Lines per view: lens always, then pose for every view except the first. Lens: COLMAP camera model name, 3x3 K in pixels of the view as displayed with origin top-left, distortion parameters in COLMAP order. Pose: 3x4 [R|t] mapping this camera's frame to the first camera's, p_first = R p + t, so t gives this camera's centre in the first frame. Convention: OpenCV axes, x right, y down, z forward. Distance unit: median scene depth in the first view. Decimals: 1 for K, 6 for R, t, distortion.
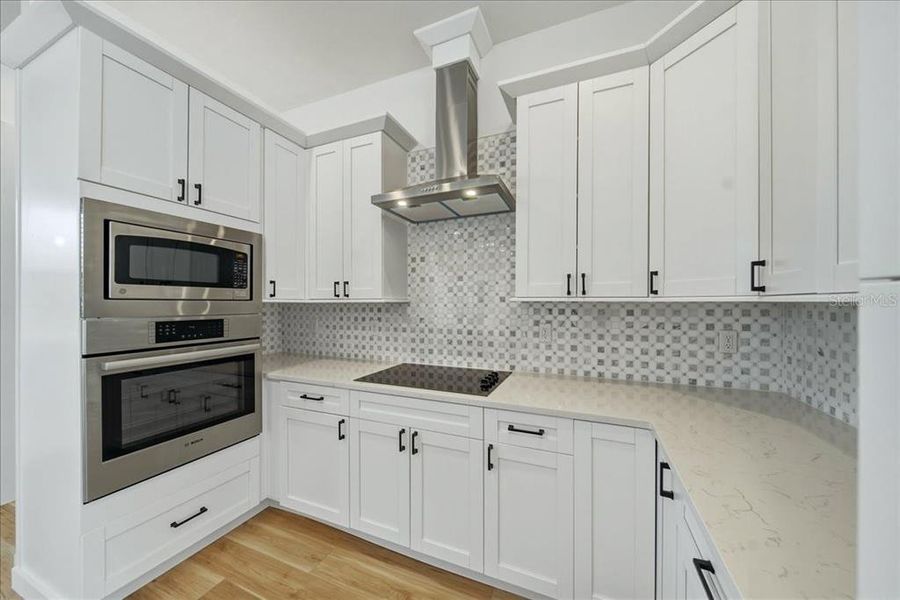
lens RADIAL K [[322.2, 0, 449.6], [0, 322.2, 304.1], [0, 0, 1]] dist [0.000165, 0.000116]
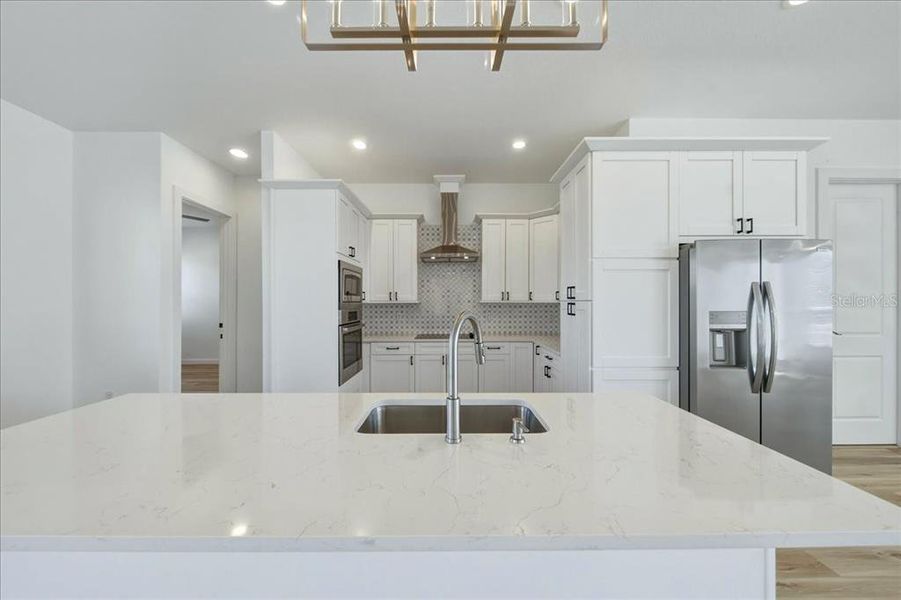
lens RADIAL K [[322.6, 0, 448.2], [0, 322.6, 303.9], [0, 0, 1]] dist [0.000165, 0.000116]
pose [[0.921885, -0.002962, 0.387452, -0.896604], [0.001190, 0.999988, 0.004813, -0.009132], [-0.387461, -0.003976, 0.921878, -1.060681]]
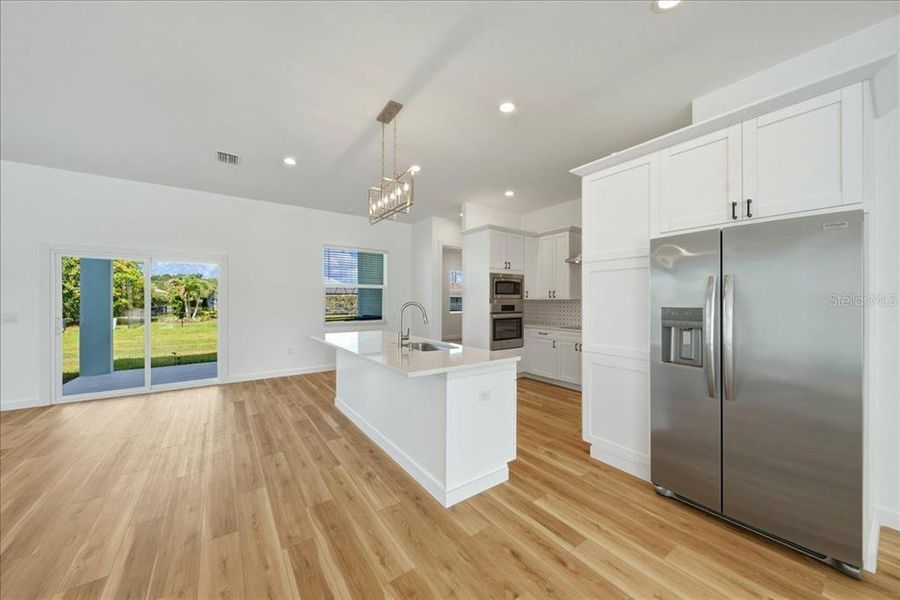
lens RADIAL K [[322.2, 0, 459.1], [0, 322.2, 296.7], [0, 0, 1]] dist [0.000165, 0.000116]
pose [[0.864248, -0.001990, -0.503063, 0.340669], [-0.002999, 0.999954, -0.009107, -0.002041], [0.503058, 0.009379, 0.864202, -1.738127]]
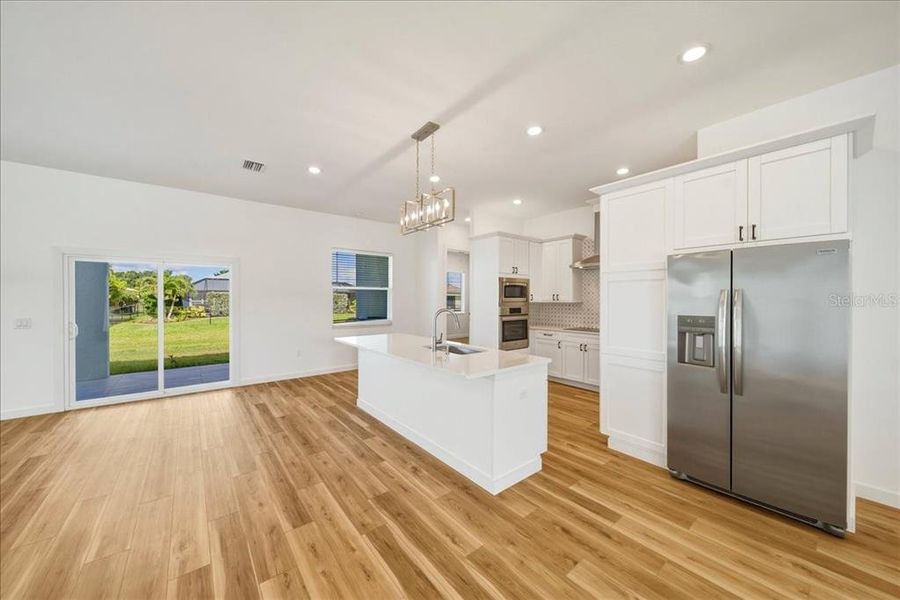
lens RADIAL K [[322.2, 0, 460.7], [0, 322.2, 296.5], [0, 0, 1]] dist [0.000165, 0.000116]
pose [[0.892085, 0.000748, -0.451868, 0.189459], [-0.003245, 0.999983, -0.004750, -0.044072], [0.451857, 0.005703, 0.892072, -1.963549]]
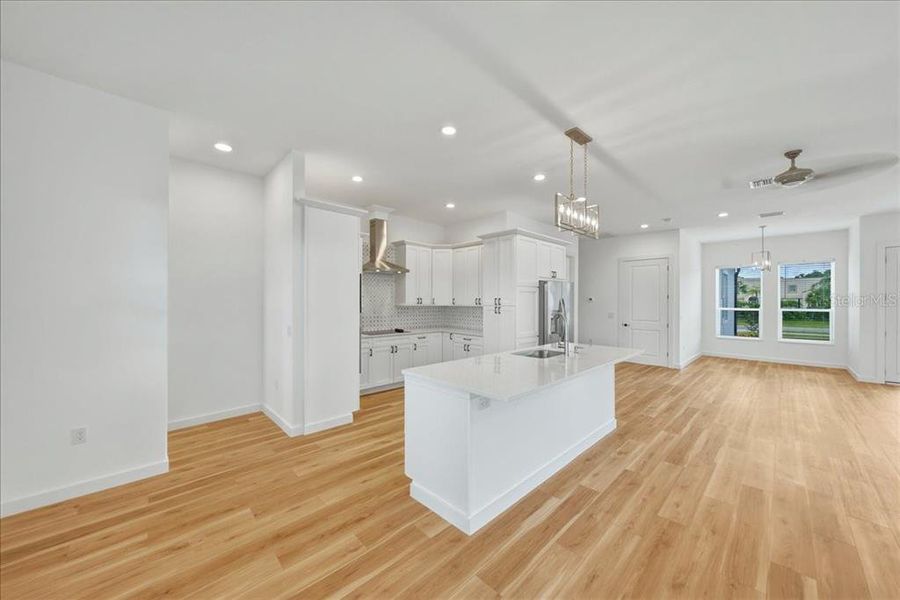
lens RADIAL K [[322.2, 0, 443.7], [0, 322.2, 296.3], [0, 0, 1]] dist [0.000165, 0.000116]
pose [[0.396750, 0.018215, 0.917746, -2.456950], [-0.003983, 0.999828, -0.018122, -0.041880], [-0.917918, 0.003535, 0.396754, -0.622575]]
